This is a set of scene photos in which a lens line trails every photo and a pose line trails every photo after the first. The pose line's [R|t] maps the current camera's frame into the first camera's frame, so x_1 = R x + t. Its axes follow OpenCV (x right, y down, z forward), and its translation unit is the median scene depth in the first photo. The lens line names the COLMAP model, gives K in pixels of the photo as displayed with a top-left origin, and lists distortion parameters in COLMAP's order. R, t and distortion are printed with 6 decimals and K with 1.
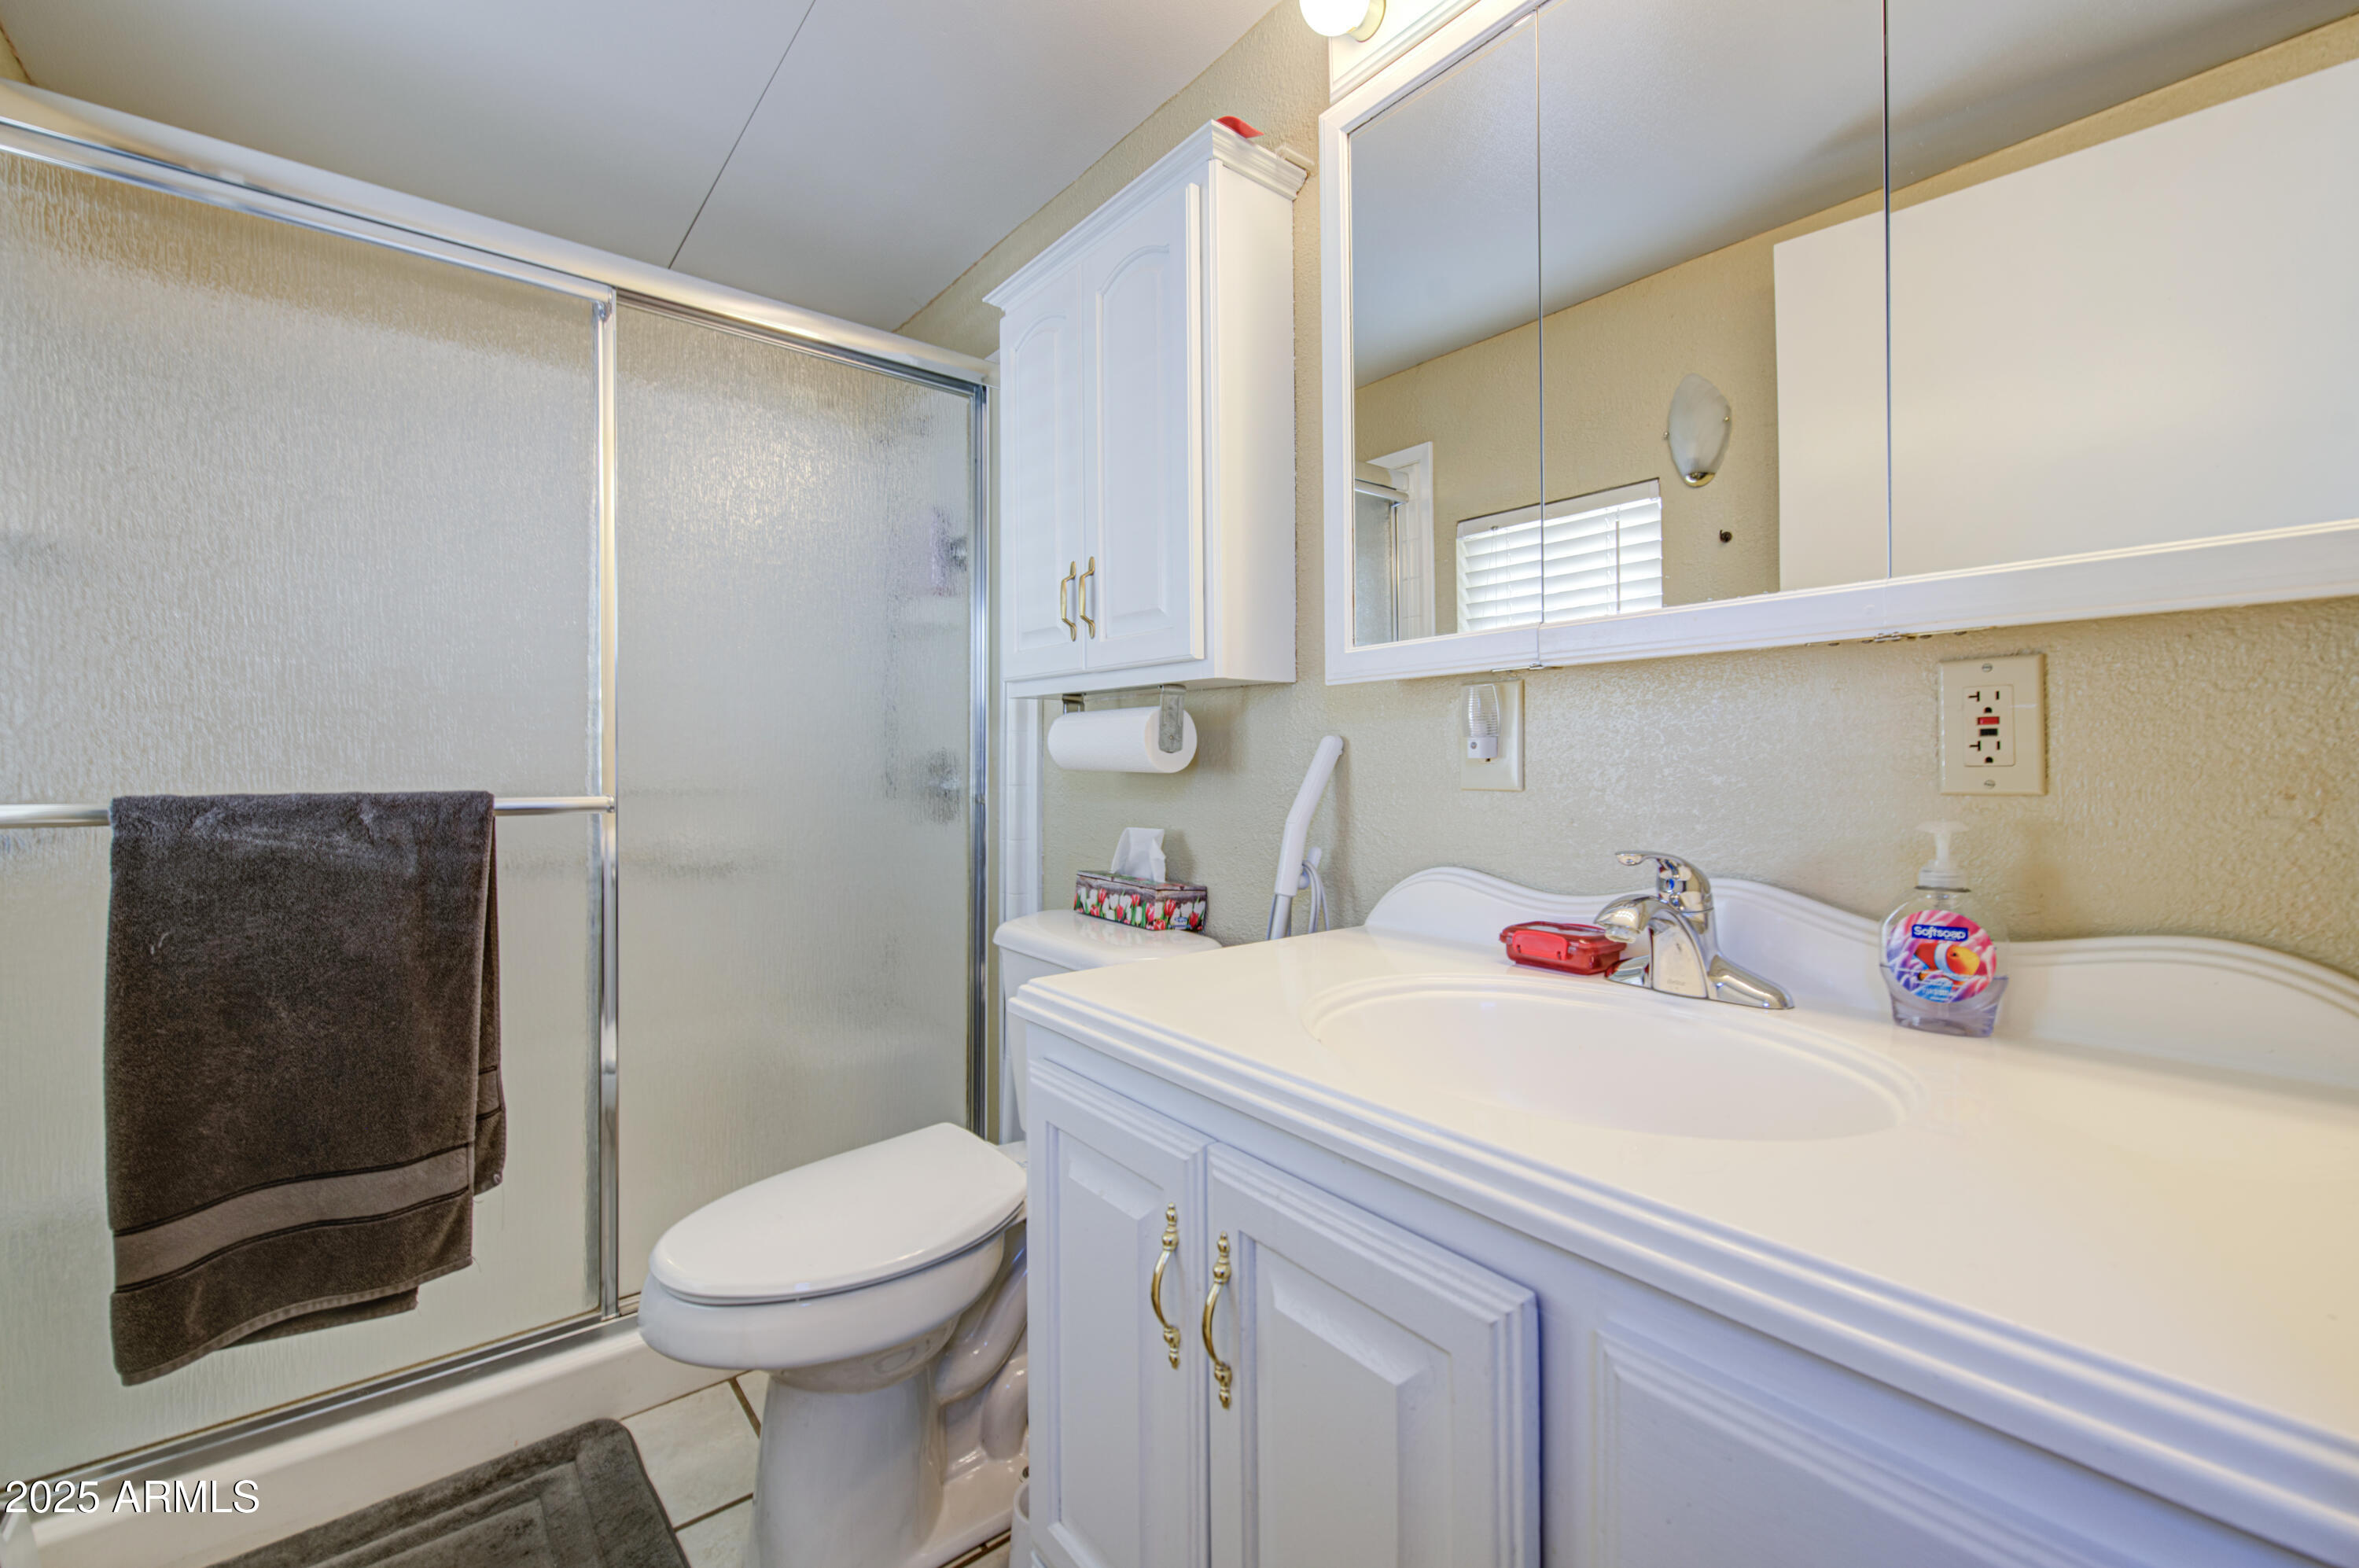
lens RADIAL K [[953.7, 0, 1197.8], [0, 953.7, 773.5], [0, 0, 1]] dist [-0.001868, -0.002265]
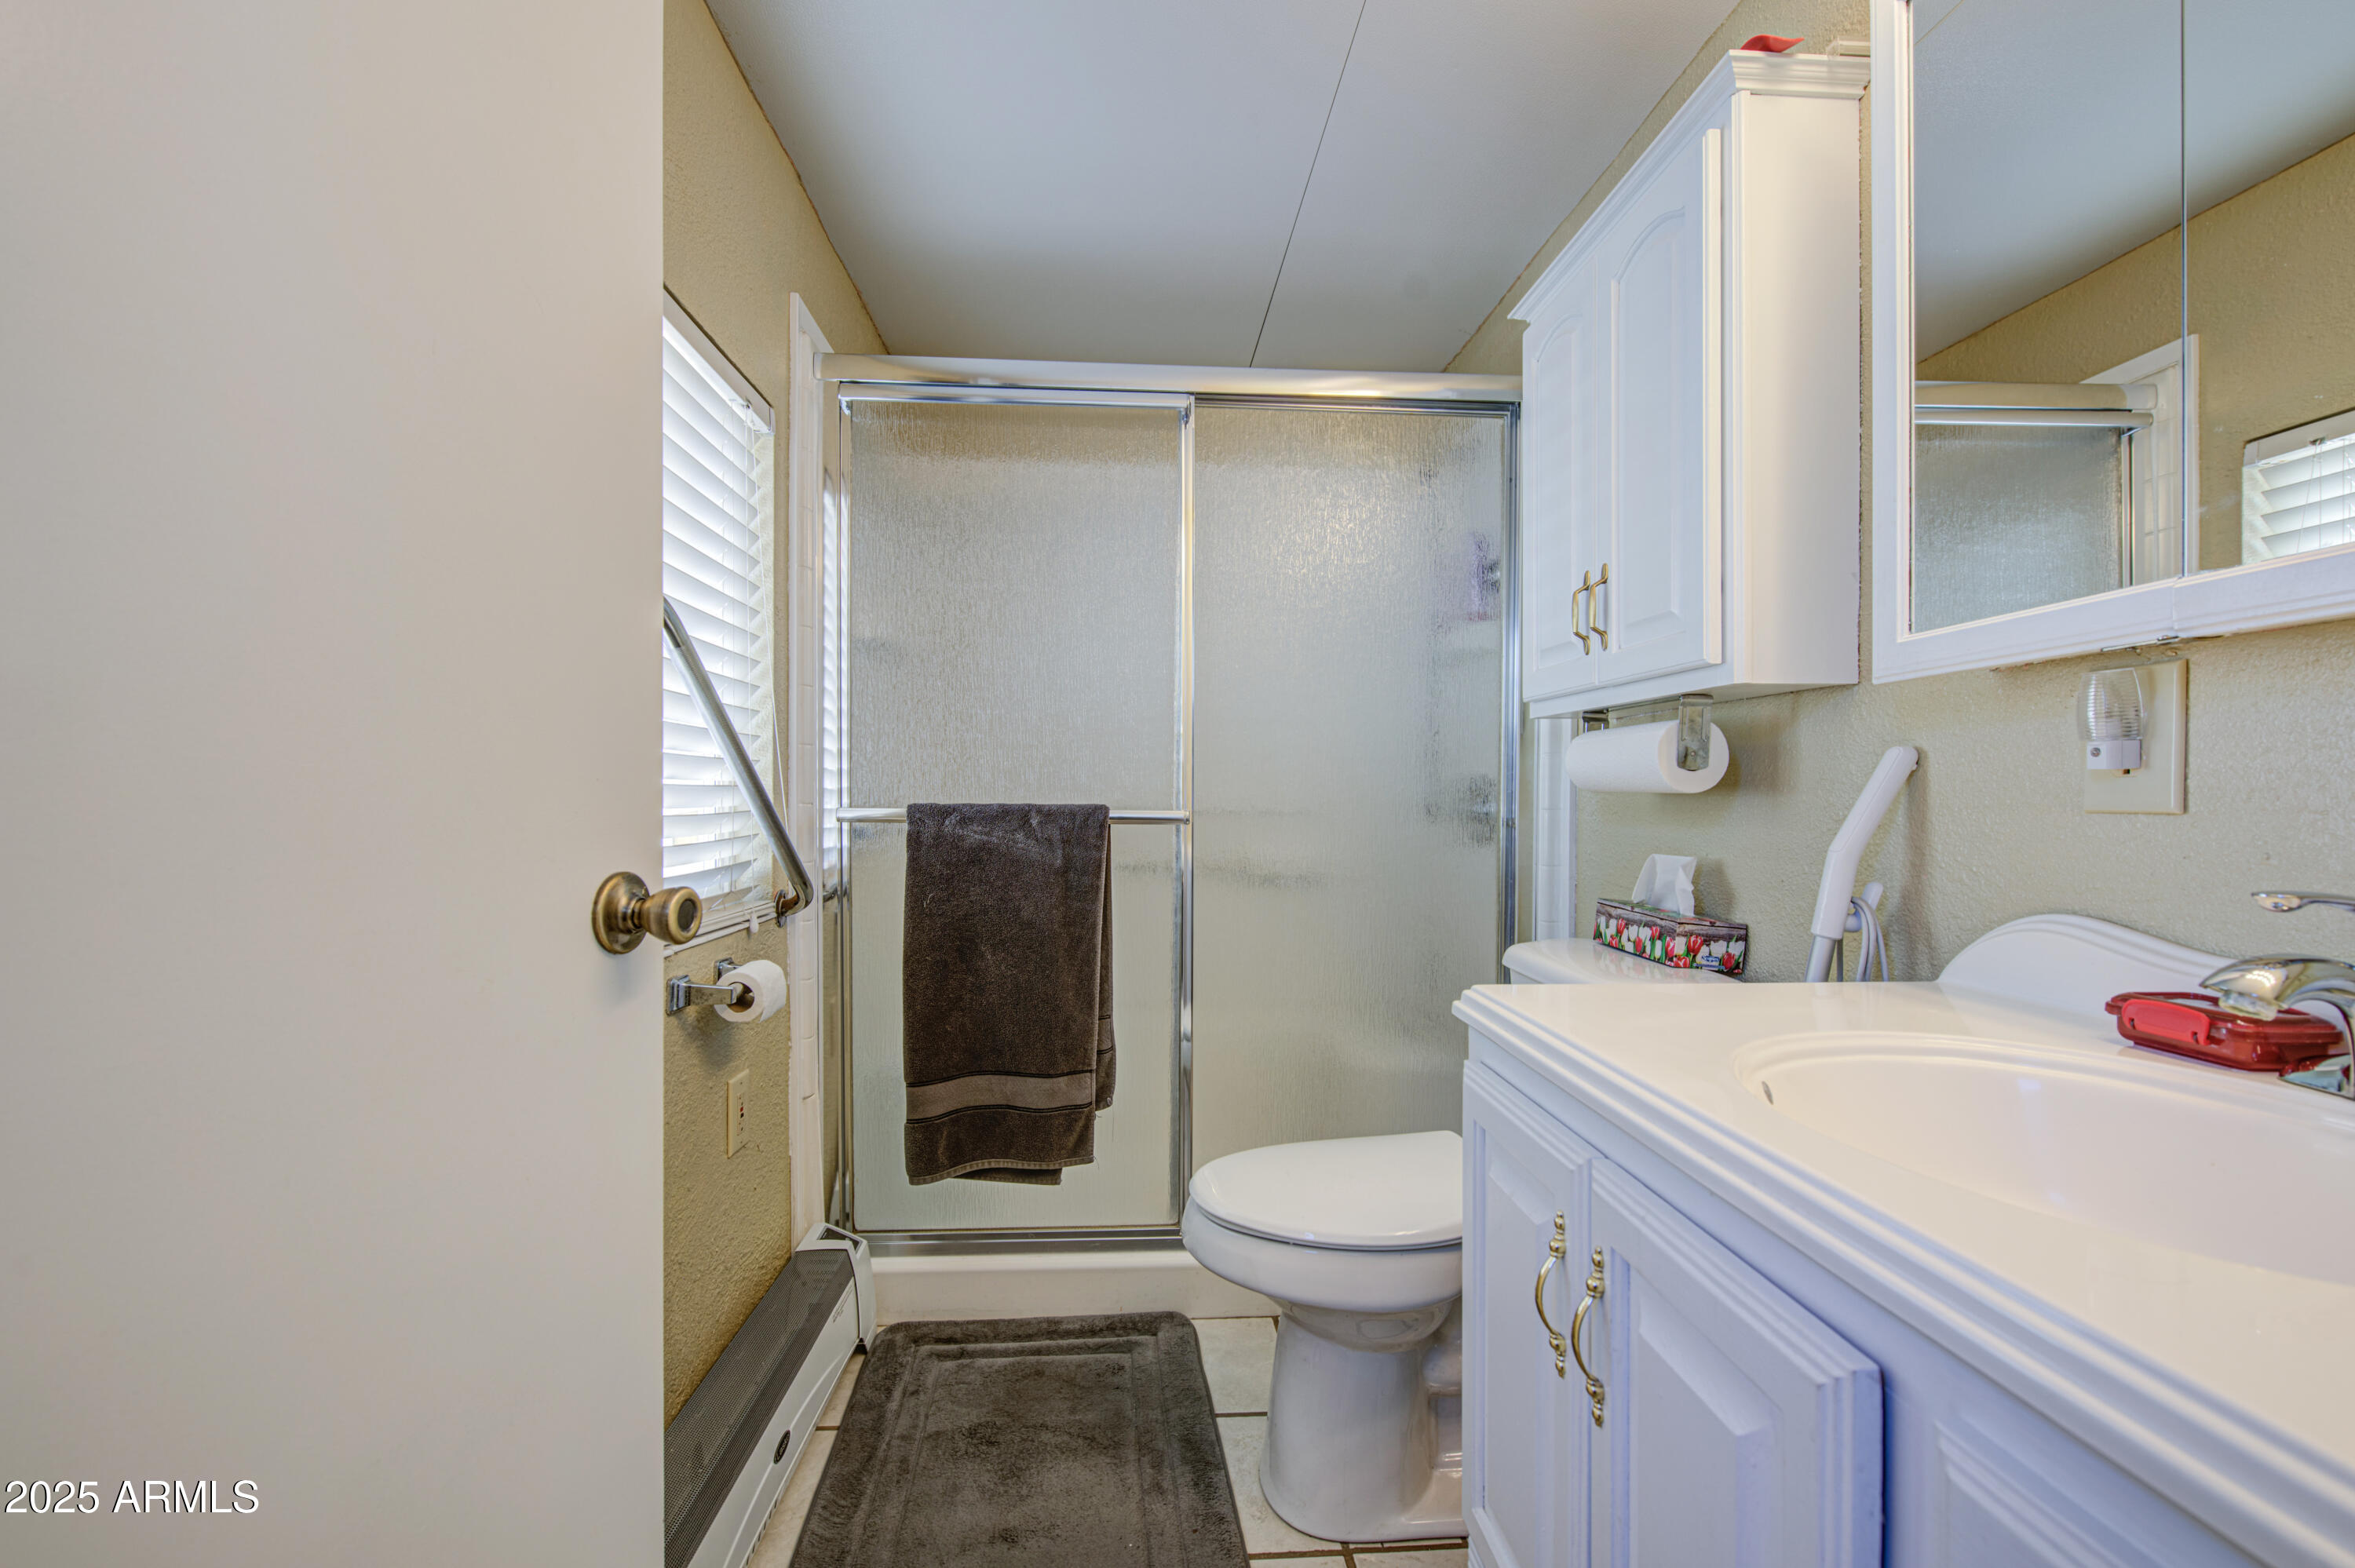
lens RADIAL K [[971.4, 0, 1187.4], [0, 971.4, 823.1], [0, 0, 1]] dist [0.002565, -0.008356]
pose [[0.814888, 0.021208, -0.579230, 0.124251], [-0.011864, 0.999731, 0.019913, 0.016125], [0.579496, -0.009355, 0.814921, -0.025207]]
